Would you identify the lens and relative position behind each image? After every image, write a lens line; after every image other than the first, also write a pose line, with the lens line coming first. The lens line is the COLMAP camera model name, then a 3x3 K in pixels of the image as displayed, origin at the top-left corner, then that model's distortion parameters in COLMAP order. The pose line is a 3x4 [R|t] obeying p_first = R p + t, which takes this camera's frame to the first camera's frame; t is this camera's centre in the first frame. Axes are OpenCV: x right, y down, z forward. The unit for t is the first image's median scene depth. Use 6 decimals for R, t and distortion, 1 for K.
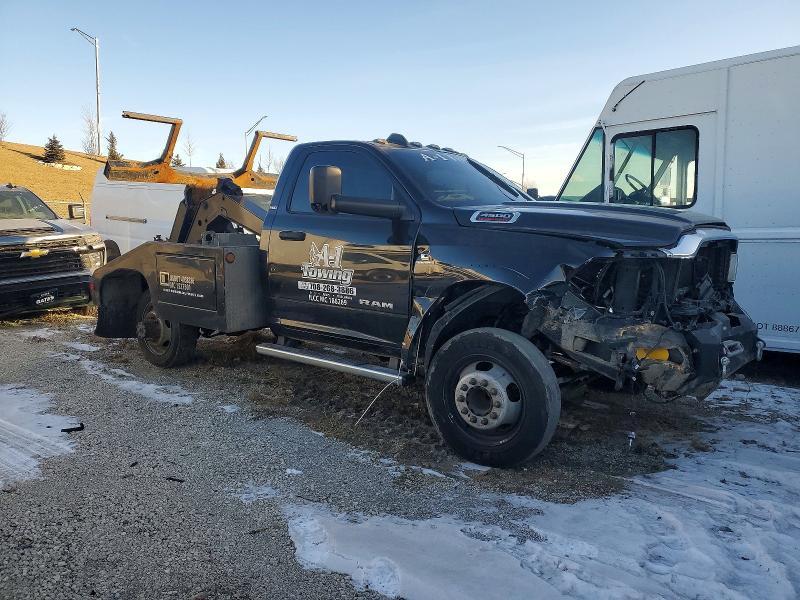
lens RADIAL K [[605.1, 0, 402.2], [0, 605.1, 299.2], [0, 0, 1]] dist [0.029259, -0.014349]
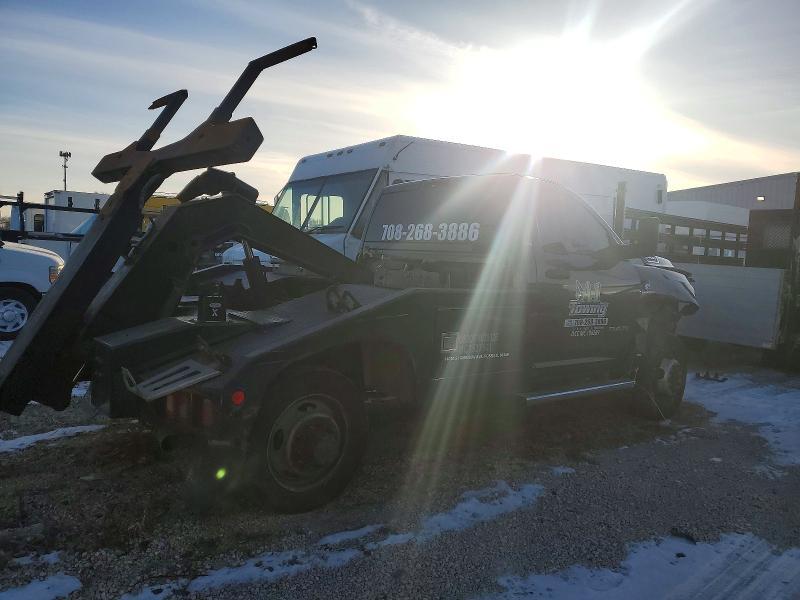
lens RADIAL K [[605.1, 0, 402.2], [0, 605.1, 299.2], [0, 0, 1]] dist [0.029259, -0.014349]
pose [[0.209175, -0.075685, 0.974945, -1.256399], [0.077549, 0.995144, 0.060615, -0.151327], [-0.974798, 0.062927, 0.214029, 1.088195]]
